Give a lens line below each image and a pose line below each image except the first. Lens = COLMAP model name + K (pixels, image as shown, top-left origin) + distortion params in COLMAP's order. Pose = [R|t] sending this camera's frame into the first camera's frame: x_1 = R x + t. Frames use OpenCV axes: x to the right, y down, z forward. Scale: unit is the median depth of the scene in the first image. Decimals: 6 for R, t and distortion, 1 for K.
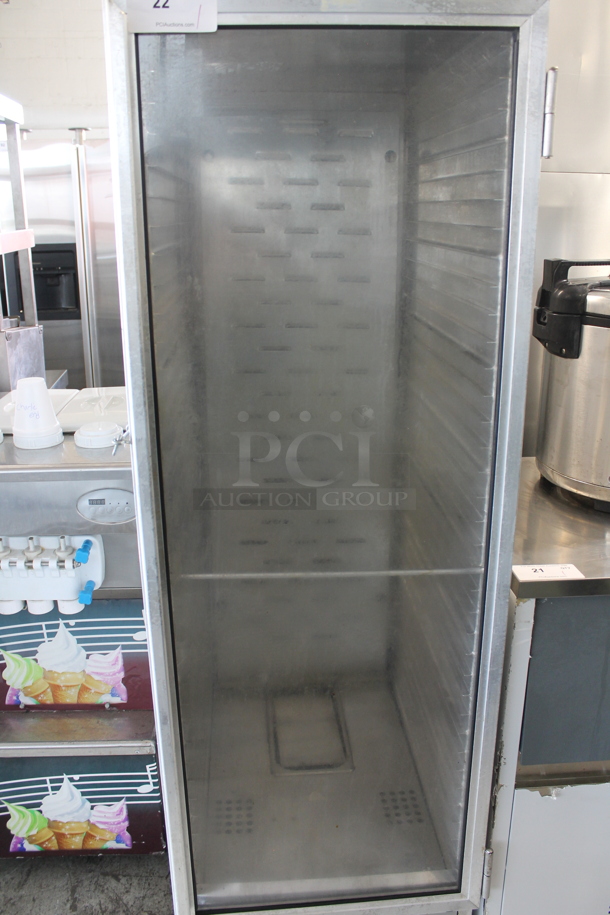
lens RADIAL K [[791.9, 0, 305.0], [0, 791.9, 457.5], [0, 0, 1]] dist [-0.155987, 0.144770]
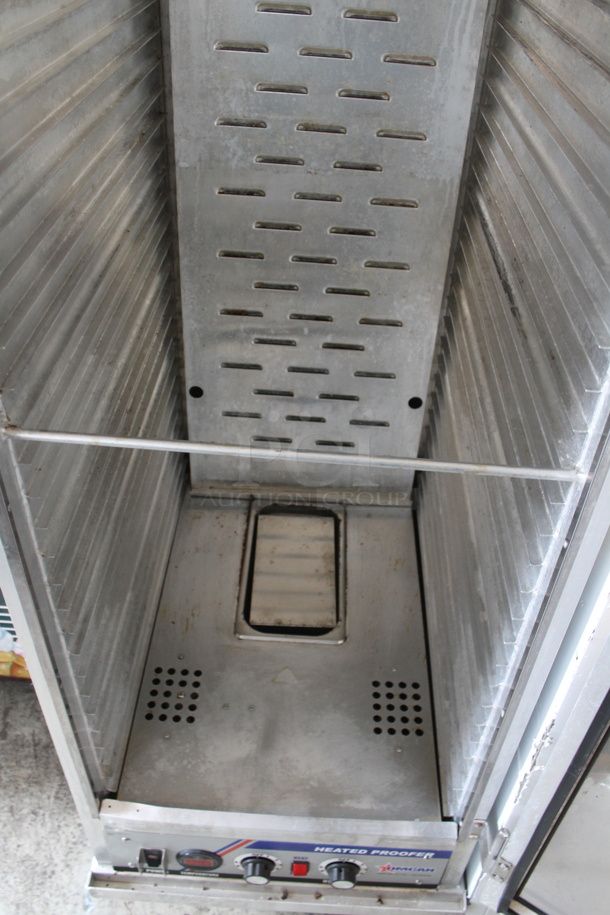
lens RADIAL K [[774.8, 0, 305.0], [0, 774.8, 457.5], [0, 0, 1]] dist [-0.175592, 0.144808]
pose [[0.992400, 0.106792, -0.061141, 0.051359], [-0.077560, 0.928564, 0.362979, -0.028668], [0.095537, -0.355478, 0.929789, 0.367622]]
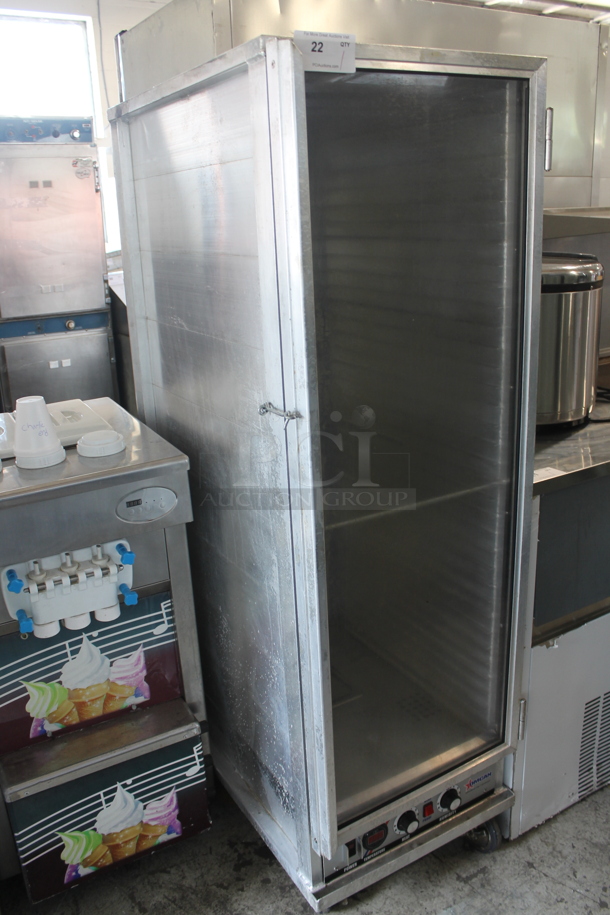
lens RADIAL K [[791.9, 0, 305.0], [0, 791.9, 457.5], [0, 0, 1]] dist [-0.155987, 0.144770]
pose [[0.890608, -0.171357, 0.421254, -0.440787], [0.174191, 0.984189, 0.032075, 0.002626], [-0.420090, 0.044813, 0.906375, -0.038872]]
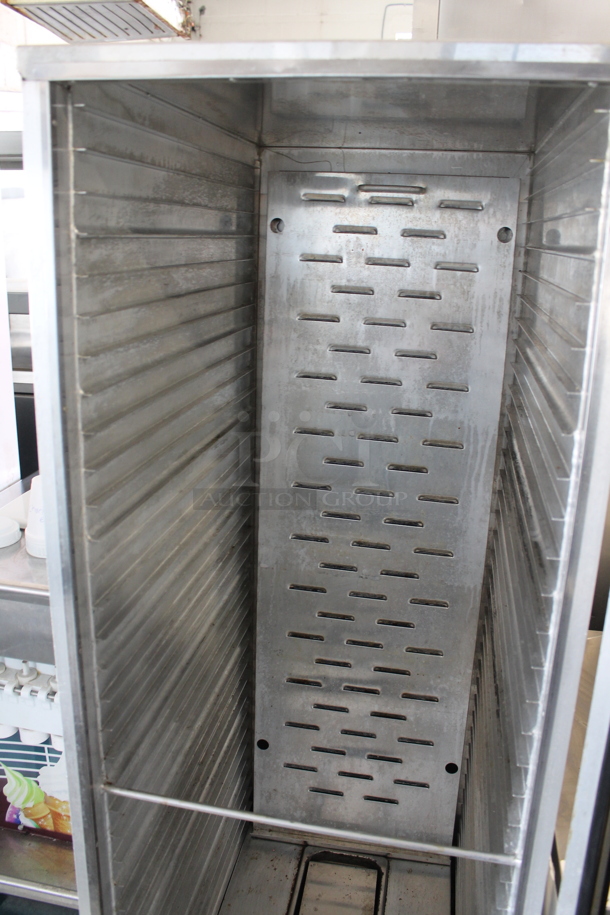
lens RADIAL K [[791.9, 0, 305.0], [0, 791.9, 457.5], [0, 0, 1]] dist [-0.155987, 0.144770]
pose [[0.965784, 0.102613, -0.238185, 0.121970], [-0.108807, 0.993978, -0.012968, -0.132835], [0.235420, 0.038441, 0.971133, 0.204776]]
